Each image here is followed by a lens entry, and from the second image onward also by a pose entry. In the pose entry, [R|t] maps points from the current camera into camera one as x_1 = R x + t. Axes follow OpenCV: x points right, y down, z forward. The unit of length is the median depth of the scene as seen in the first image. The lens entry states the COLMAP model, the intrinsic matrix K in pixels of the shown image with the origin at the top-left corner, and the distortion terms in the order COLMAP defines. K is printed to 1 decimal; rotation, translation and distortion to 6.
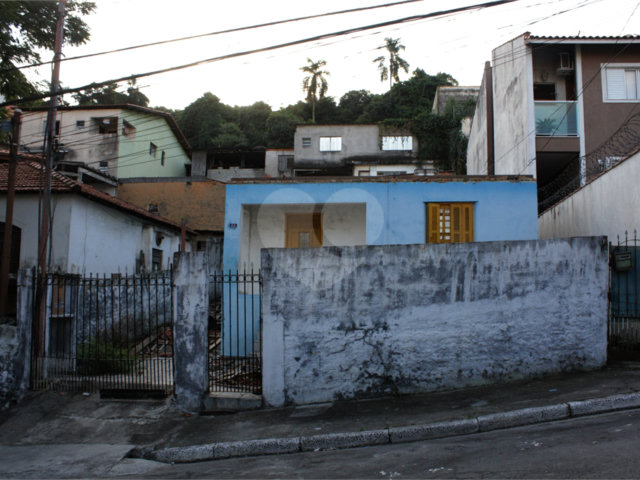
lens RADIAL K [[603.9, 0, 320.0], [0, 603.9, 240.0], [0, 0, 1]] dist [-0.164413, 0.148304]
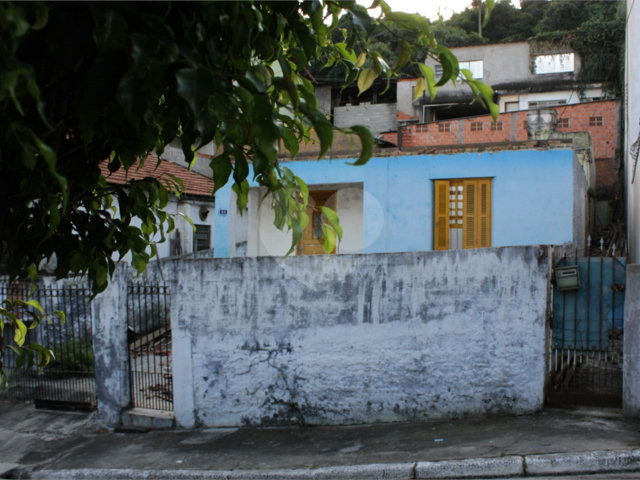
lens RADIAL K [[728.4, 0, 320.0], [0, 728.4, 240.0], [0, 0, 1]] dist [-0.130424, 0.157371]
pose [[0.958820, -0.014093, -0.283666, 0.458697], [0.039217, 0.995770, 0.083086, -0.102046], [0.281295, -0.090789, 0.955317, 0.003355]]
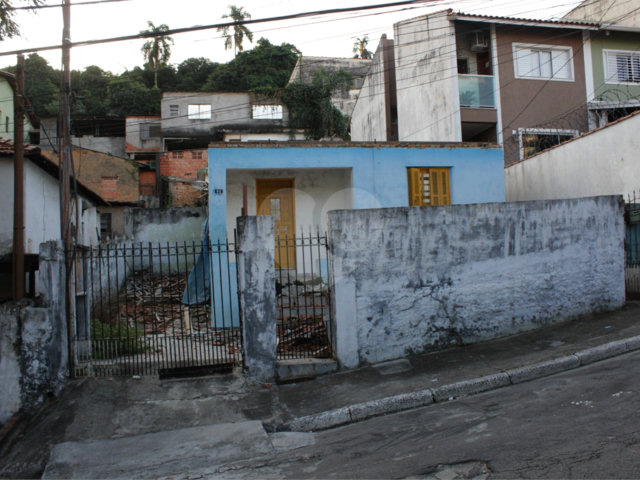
lens RADIAL K [[603.9, 0, 320.0], [0, 603.9, 240.0], [0, 0, 1]] dist [-0.164413, 0.148304]
pose [[0.954941, -0.032734, 0.294985, -0.419878], [0.018582, 0.998543, 0.050652, 0.012322], [-0.296214, -0.042889, 0.954158, 0.061589]]
